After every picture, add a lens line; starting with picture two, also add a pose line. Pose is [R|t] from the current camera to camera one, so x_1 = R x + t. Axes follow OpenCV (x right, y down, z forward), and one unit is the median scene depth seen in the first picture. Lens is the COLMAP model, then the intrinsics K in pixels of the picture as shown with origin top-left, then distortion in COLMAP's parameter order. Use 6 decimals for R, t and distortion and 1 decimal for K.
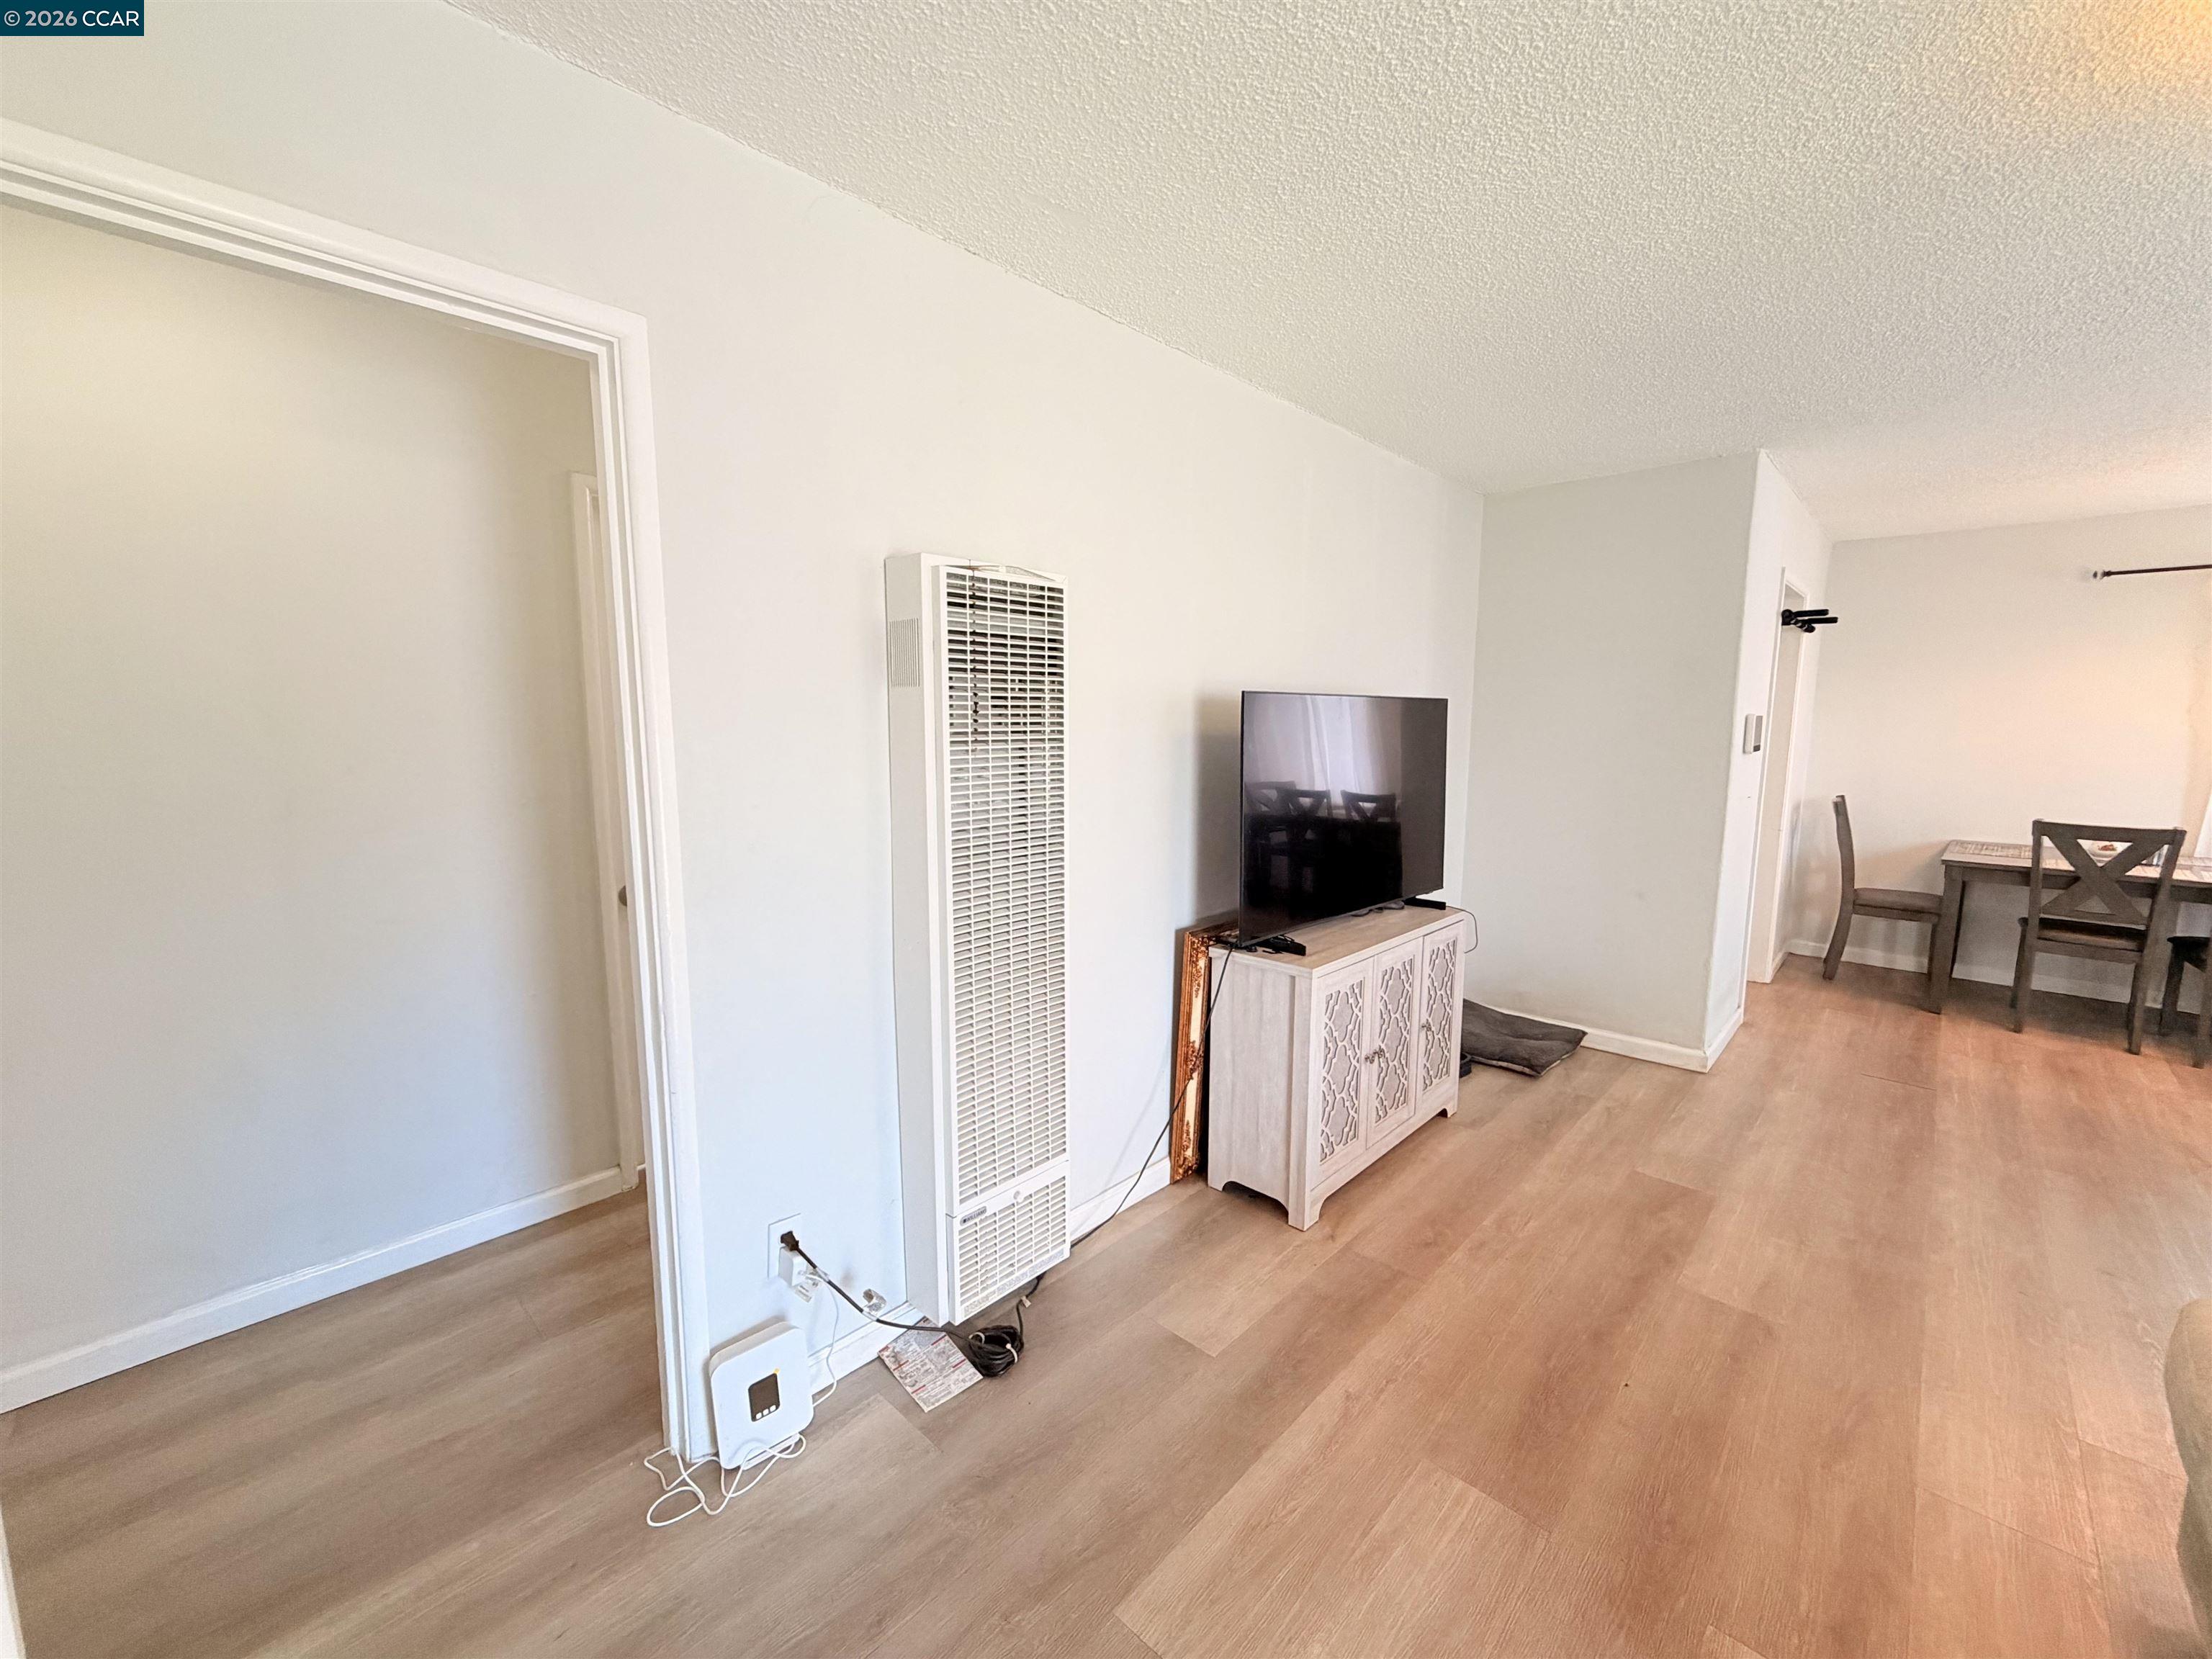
lens RADIAL K [[884.9, 0, 1101.6], [0, 884.9, 830.7], [0, 0, 1]] dist [-0.001041, 0.000742]
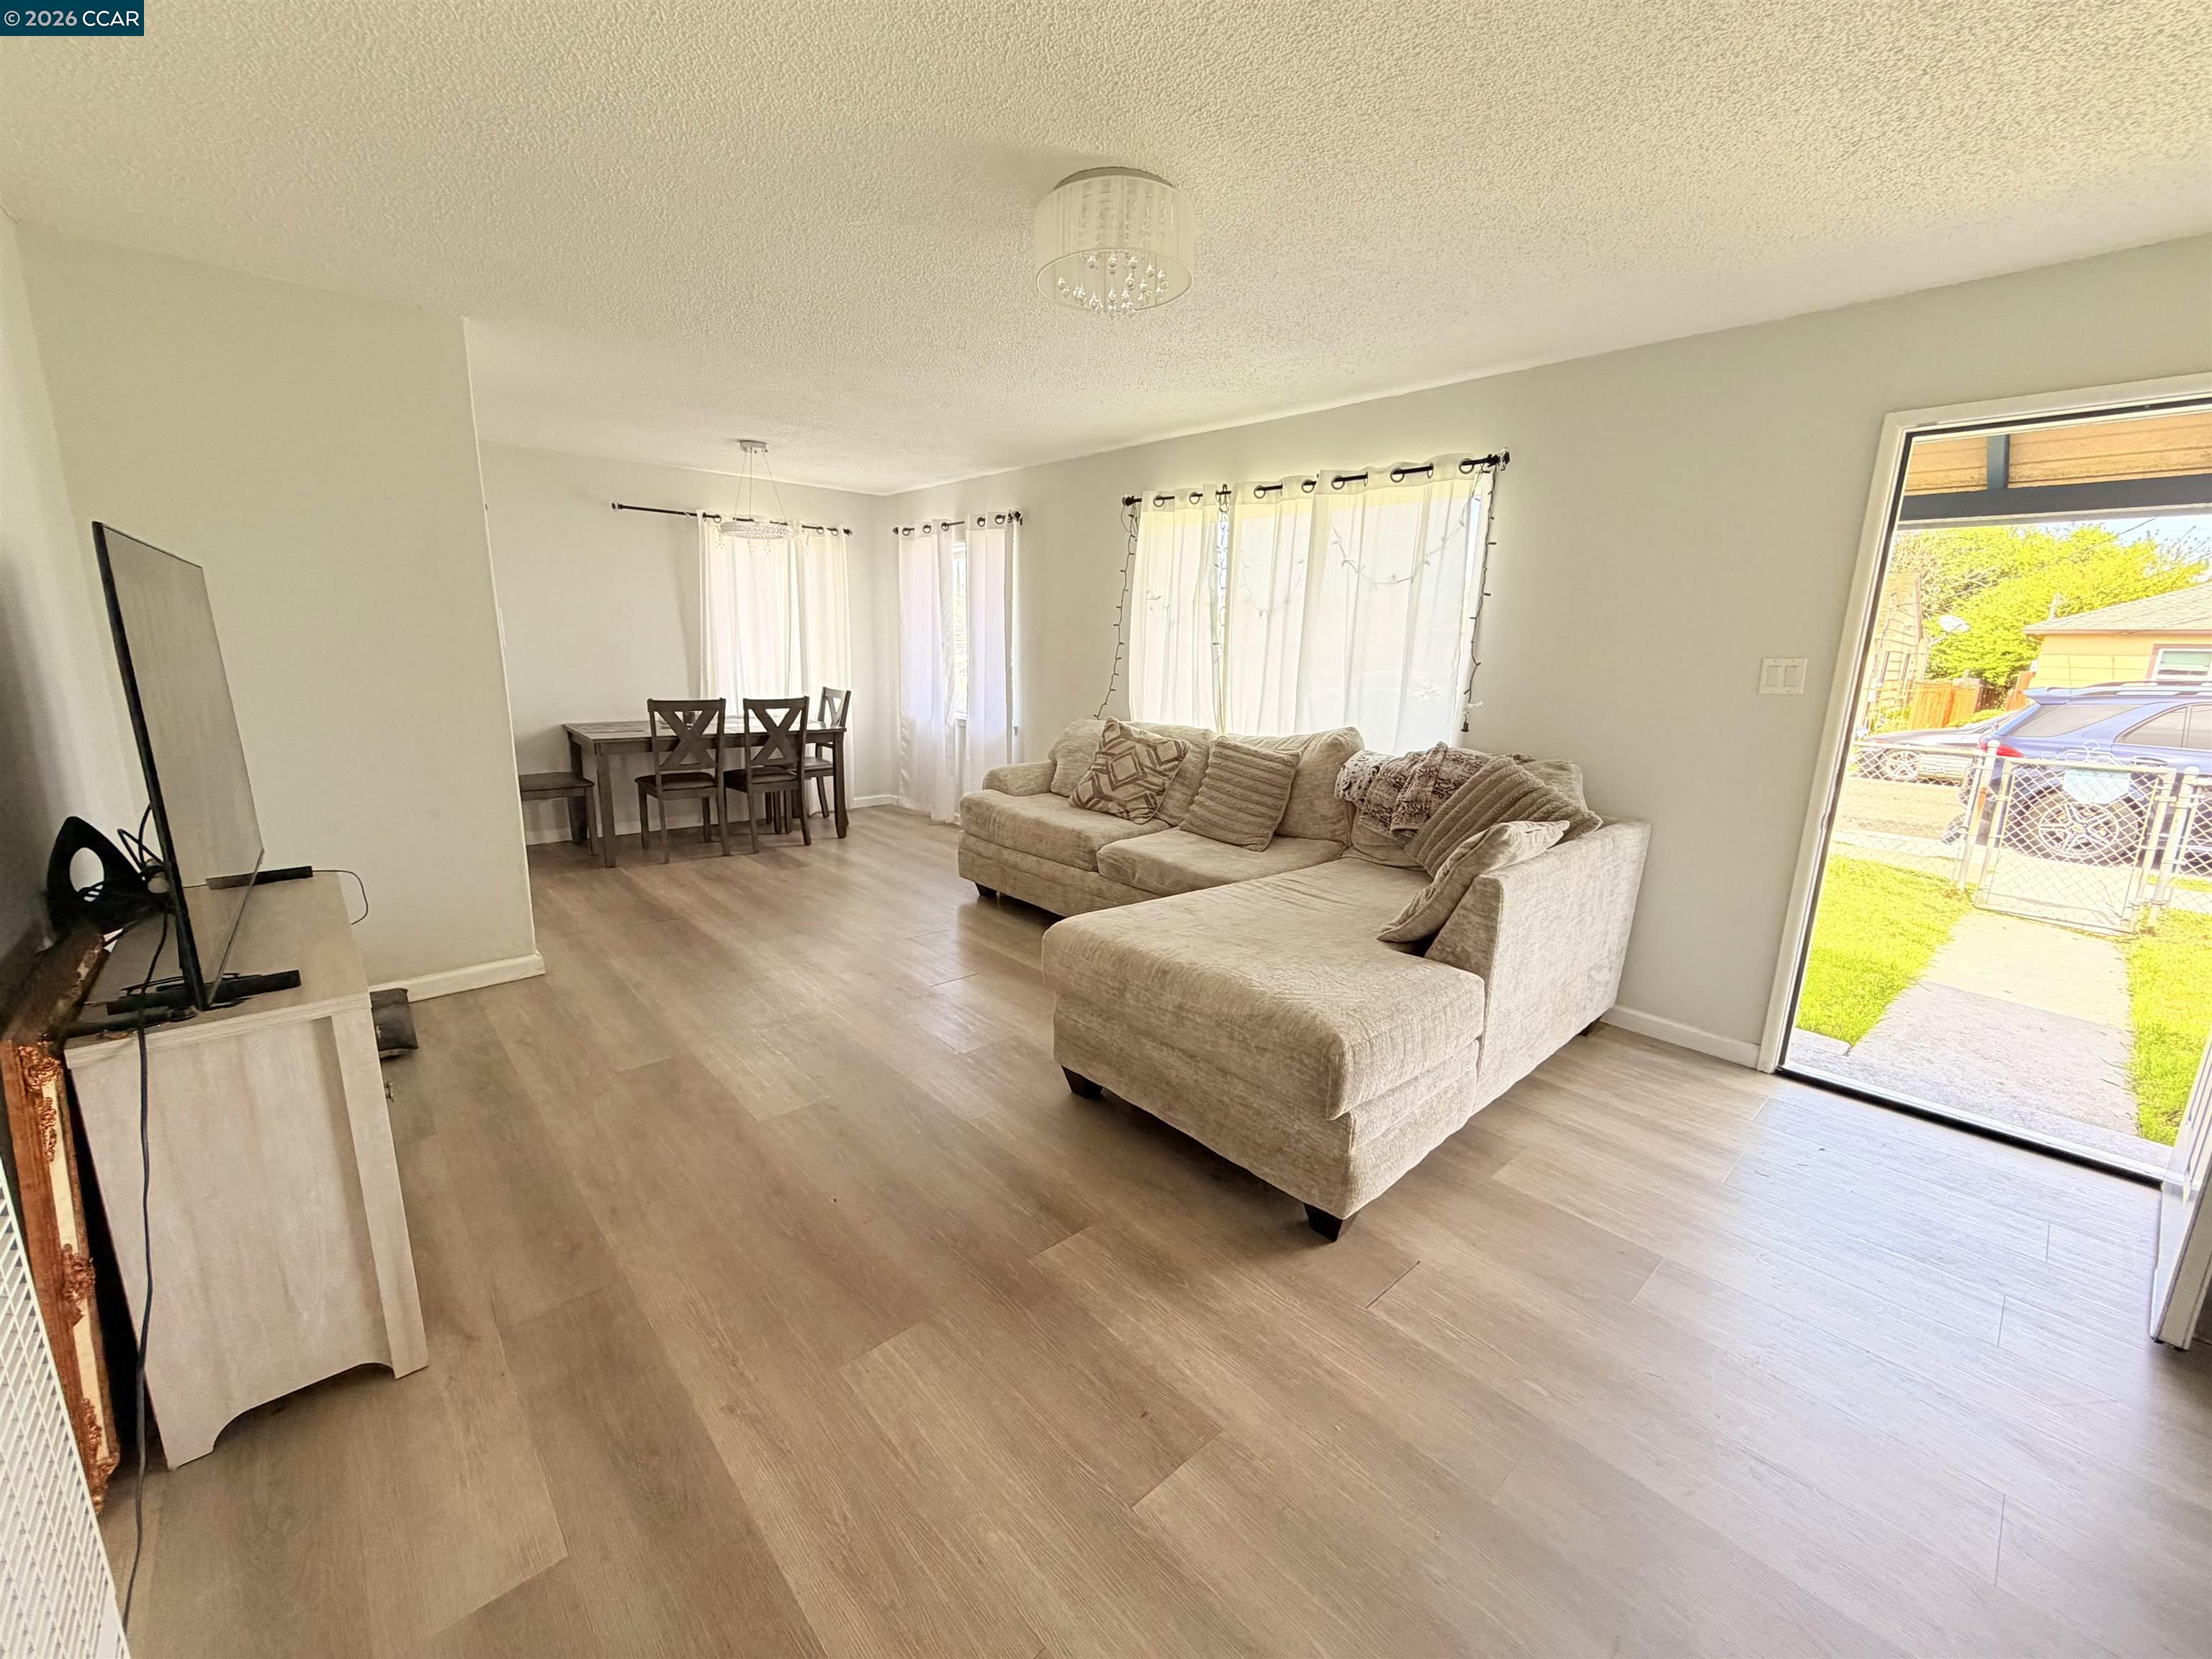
lens RADIAL K [[887.5, 0, 1101.2], [0, 887.5, 828.8], [0, 0, 1]] dist [0.001688, 0.000093]
pose [[0.070235, -0.208041, 0.975595, -0.303630], [0.104462, 0.974167, 0.200216, -0.029050], [-0.992046, 0.087850, 0.090153, 0.379523]]
